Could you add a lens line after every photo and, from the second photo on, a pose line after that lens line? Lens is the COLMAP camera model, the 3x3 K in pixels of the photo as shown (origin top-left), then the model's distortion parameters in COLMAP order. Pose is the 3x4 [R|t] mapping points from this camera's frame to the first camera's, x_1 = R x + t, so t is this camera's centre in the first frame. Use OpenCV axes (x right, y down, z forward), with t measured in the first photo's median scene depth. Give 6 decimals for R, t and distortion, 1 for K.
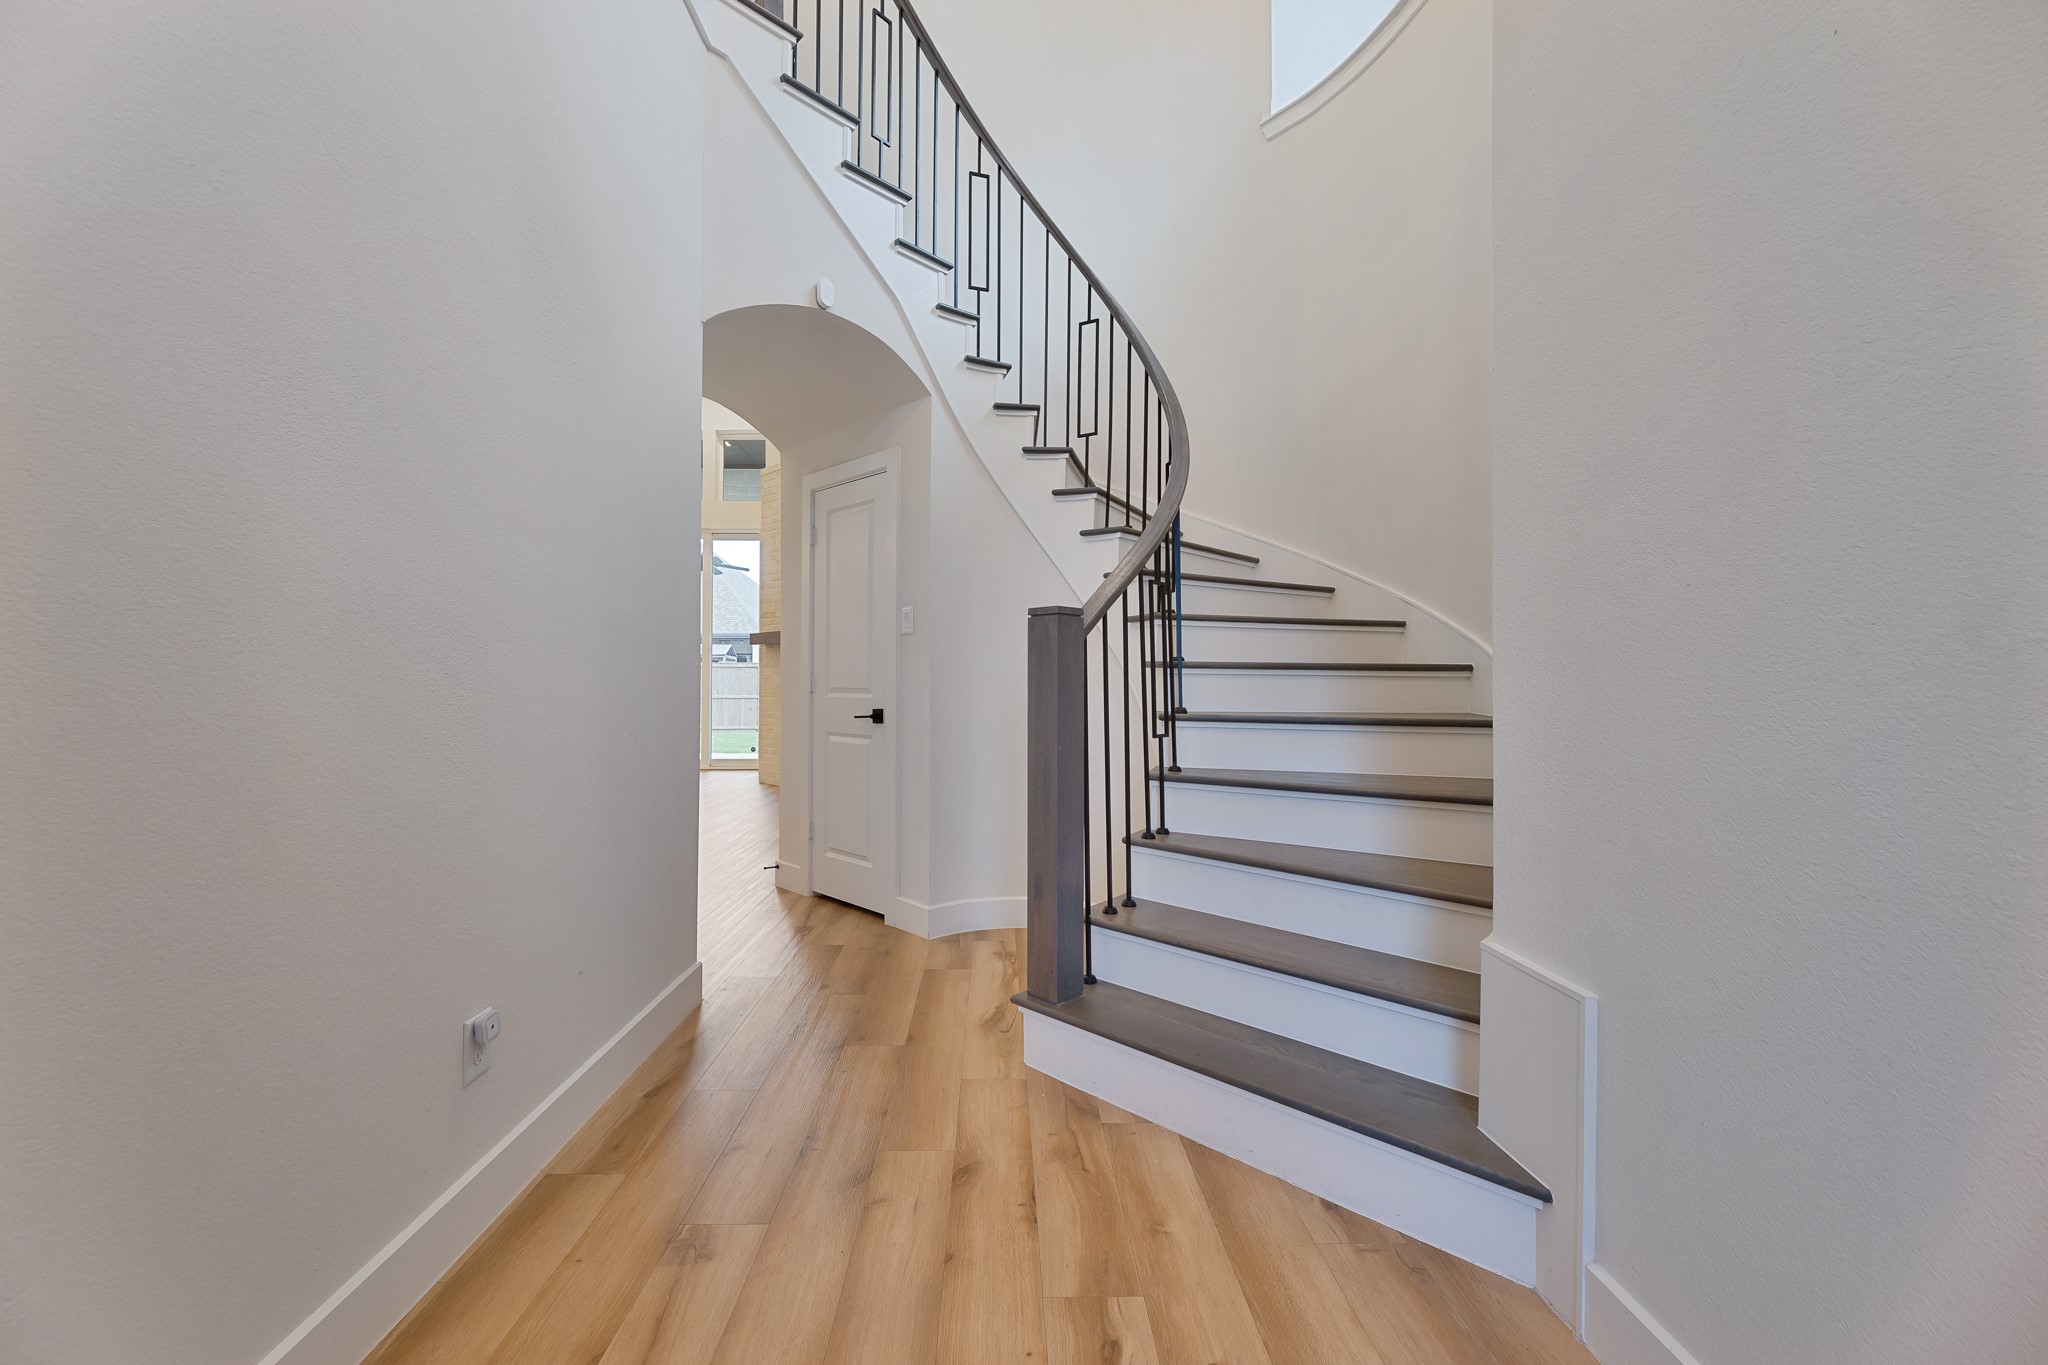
lens RADIAL K [[821.8, 0, 1010.6], [0, 821.8, 682.9], [0, 0, 1]] dist [-0.003005, -0.000127]
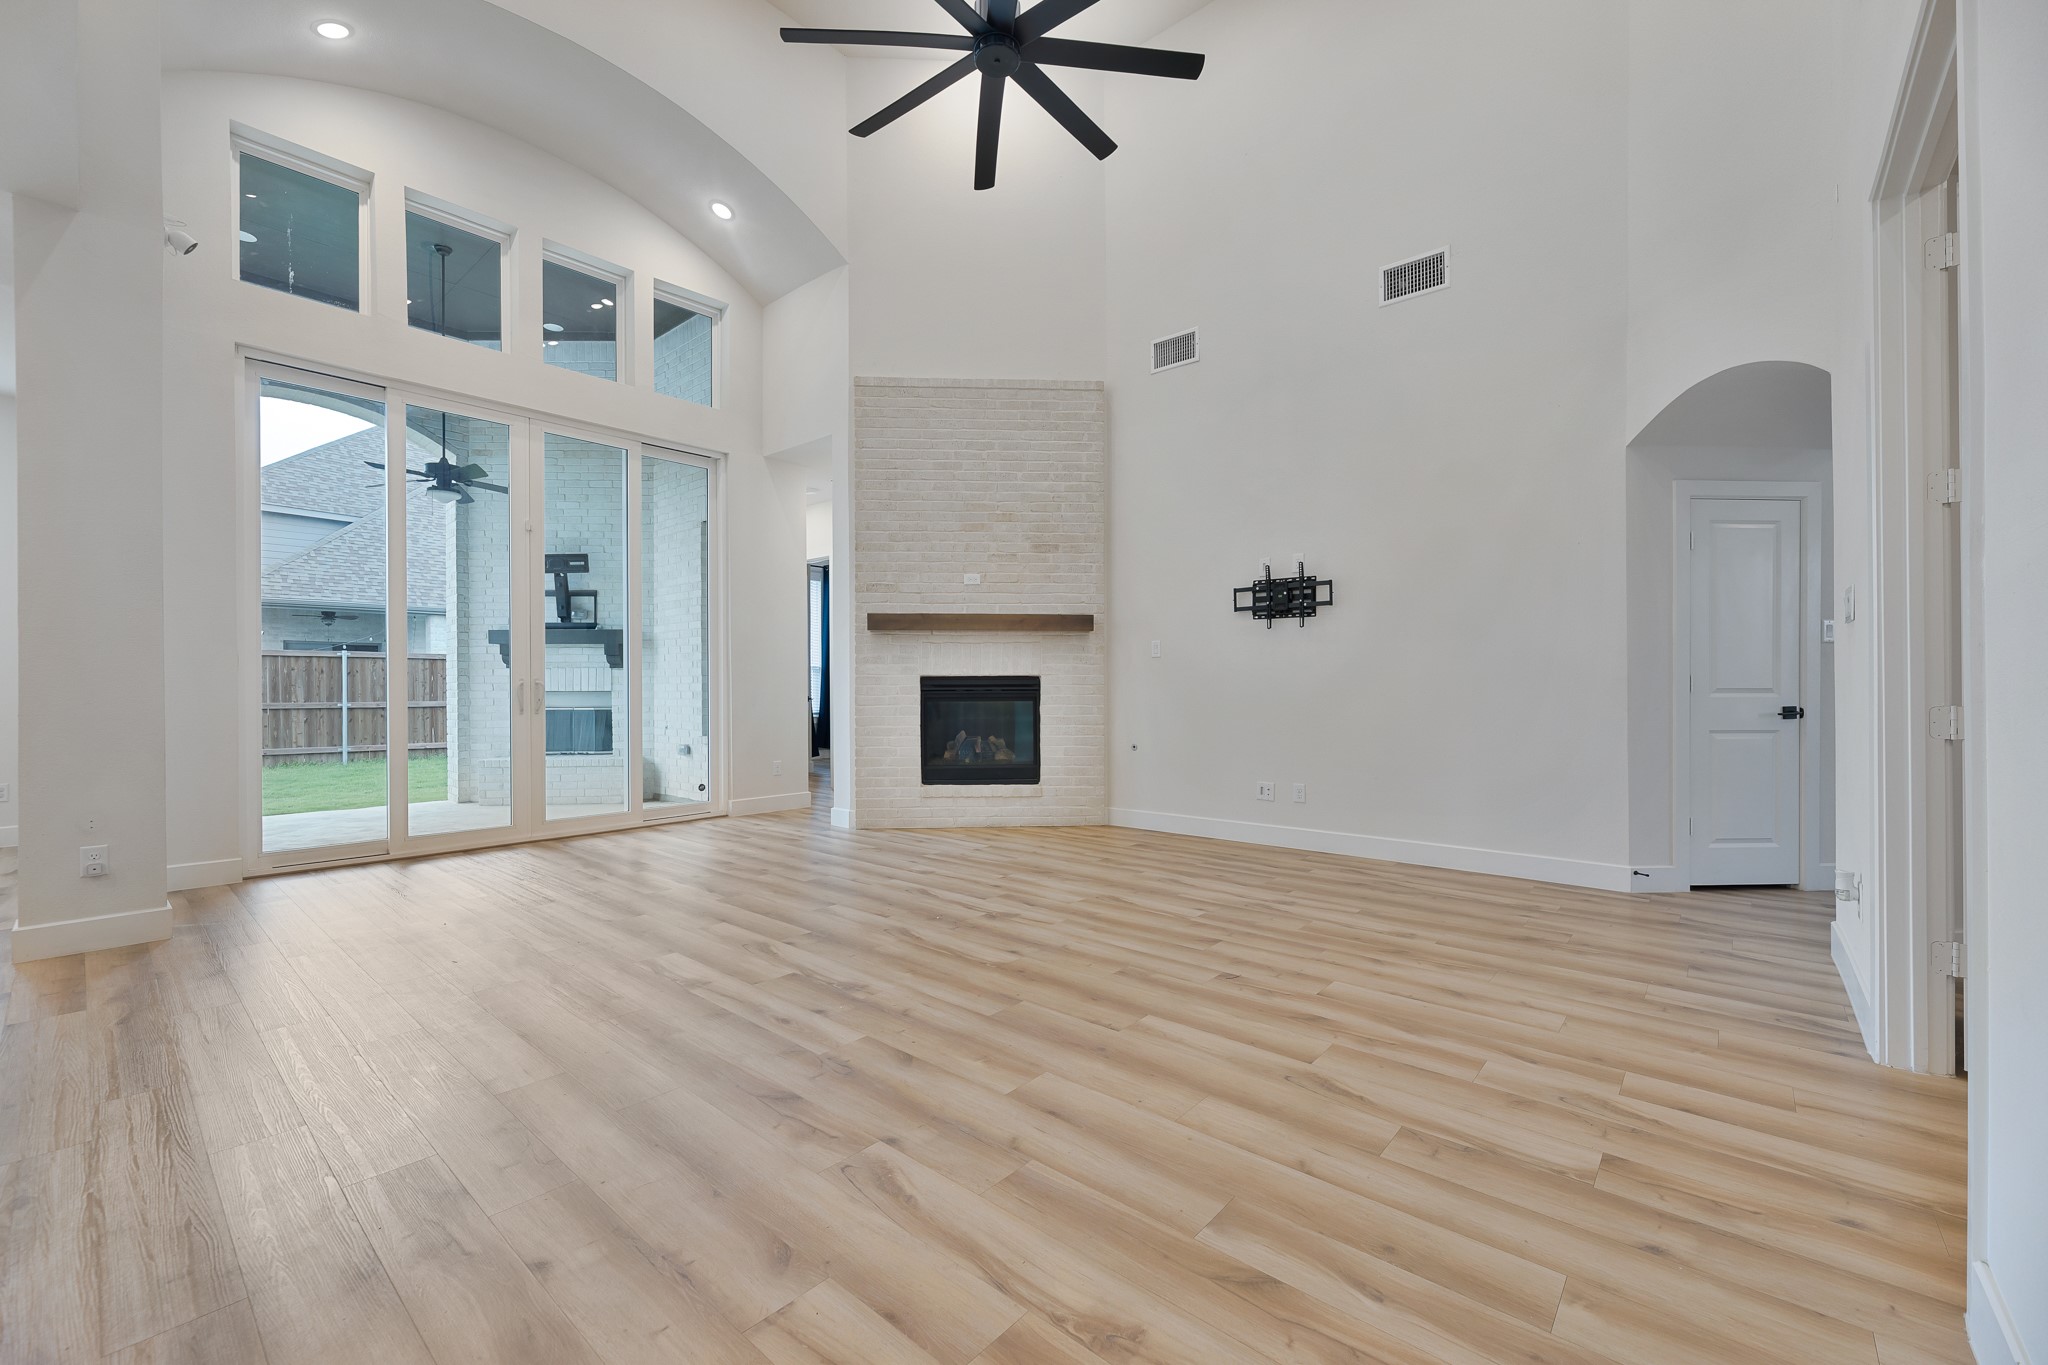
lens RADIAL K [[829.3, 0, 1012.8], [0, 829.3, 685.9], [0, 0, 1]] dist [-0.003445, -0.000326]
pose [[0.672697, -0.006100, 0.739893, -0.758268], [0.004041, 0.999981, 0.004570, -0.002754], [-0.739907, -0.000085, 0.672709, 0.446493]]
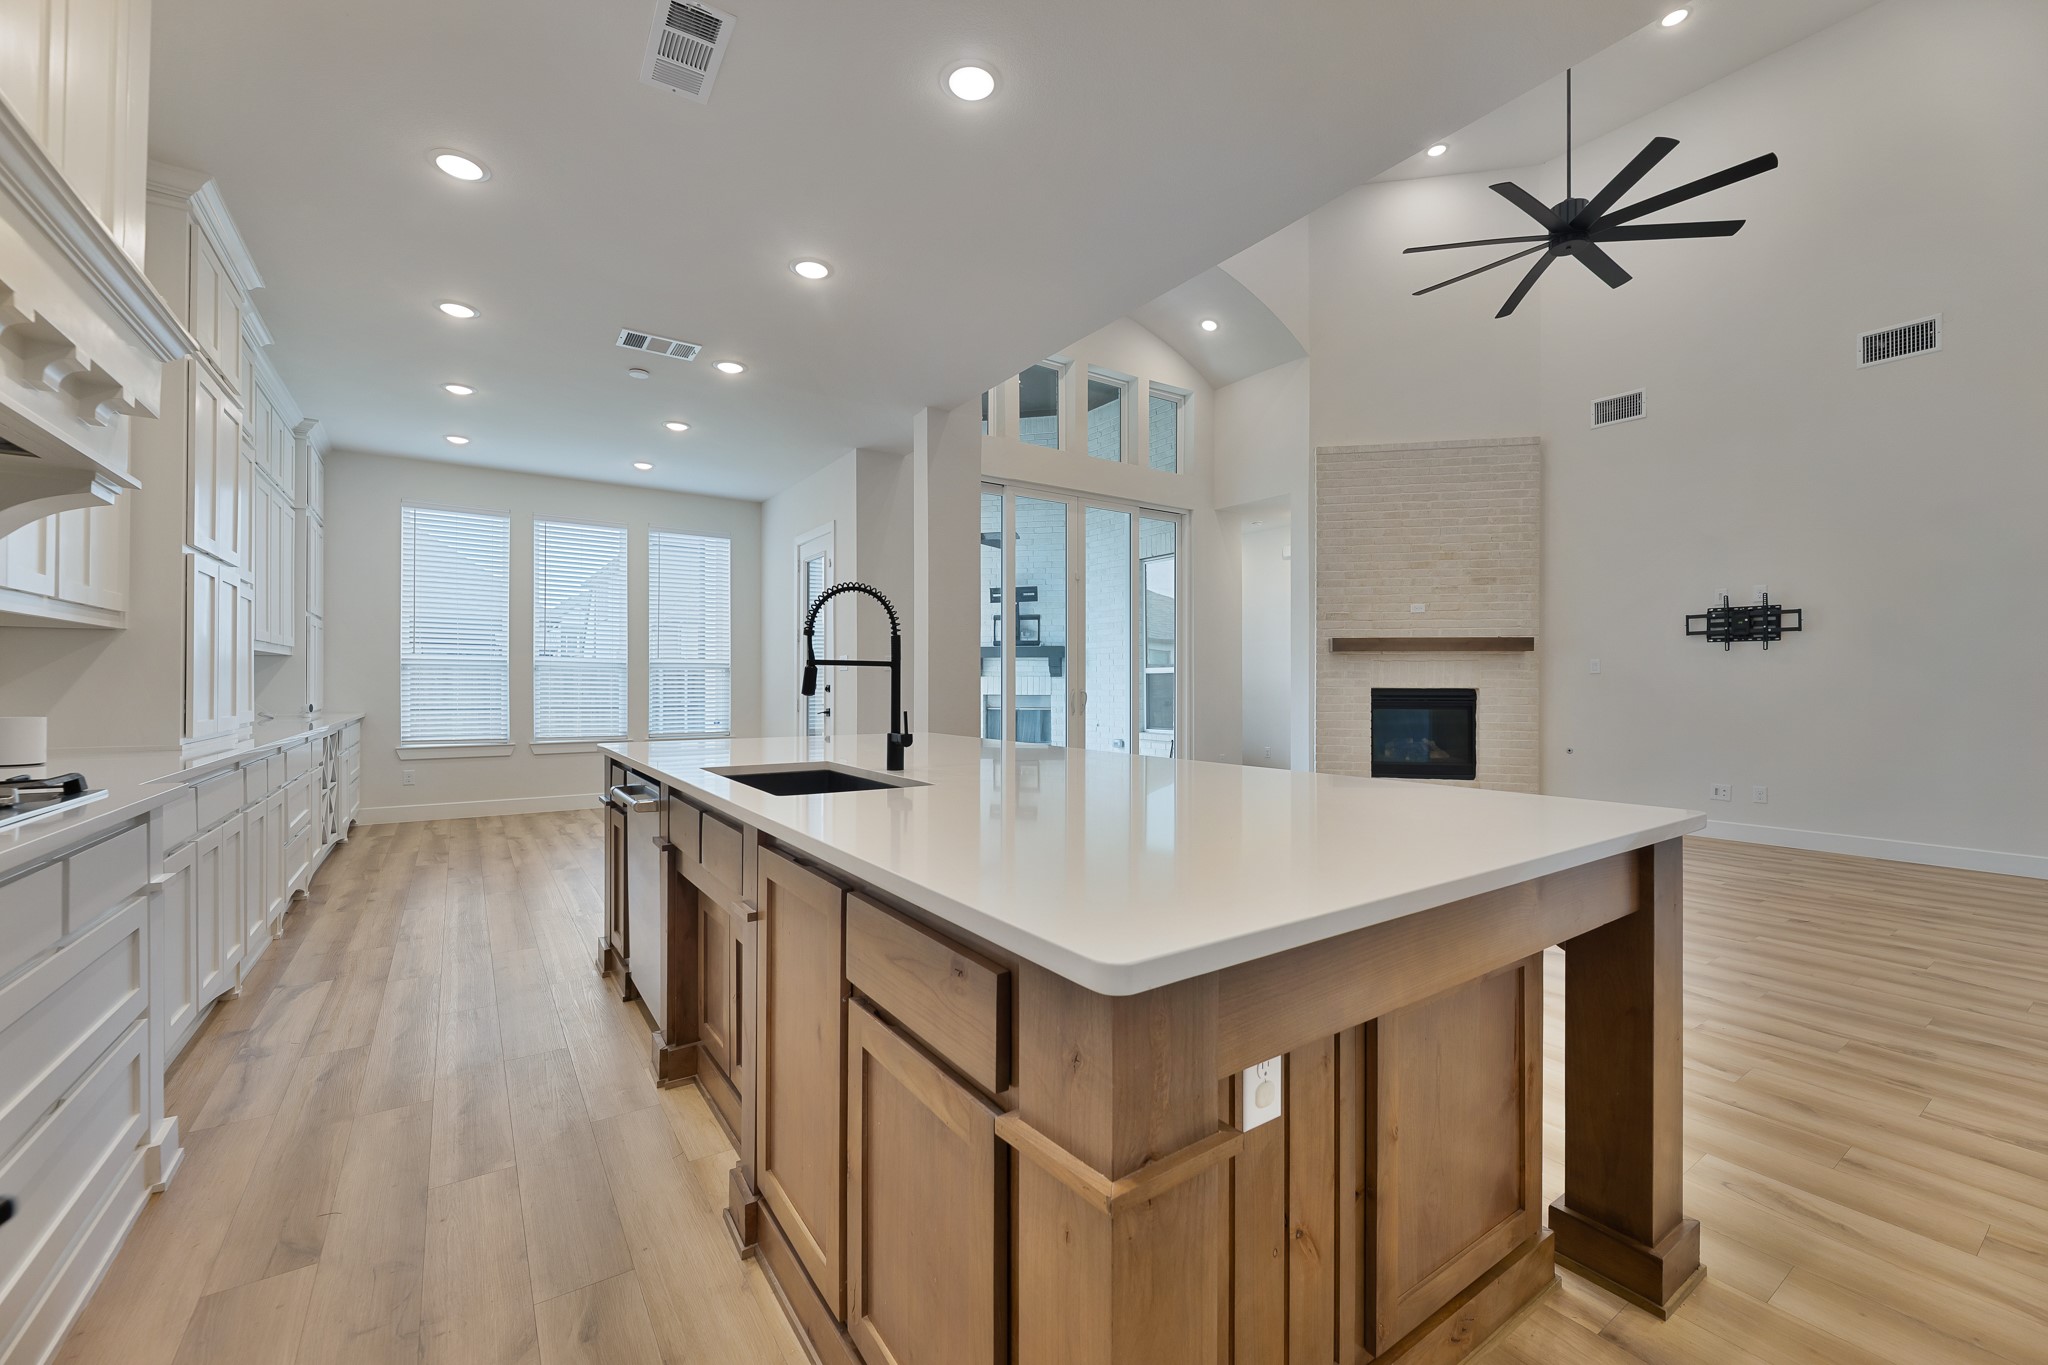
lens RADIAL K [[821.8, 0, 1010.6], [0, 821.8, 682.9], [0, 0, 1]] dist [-0.003005, -0.000127]
pose [[0.838947, -0.000596, 0.544213, -1.079759], [-0.001241, 0.999995, 0.003007, -0.016075], [-0.544212, -0.003198, 0.838942, 0.466753]]
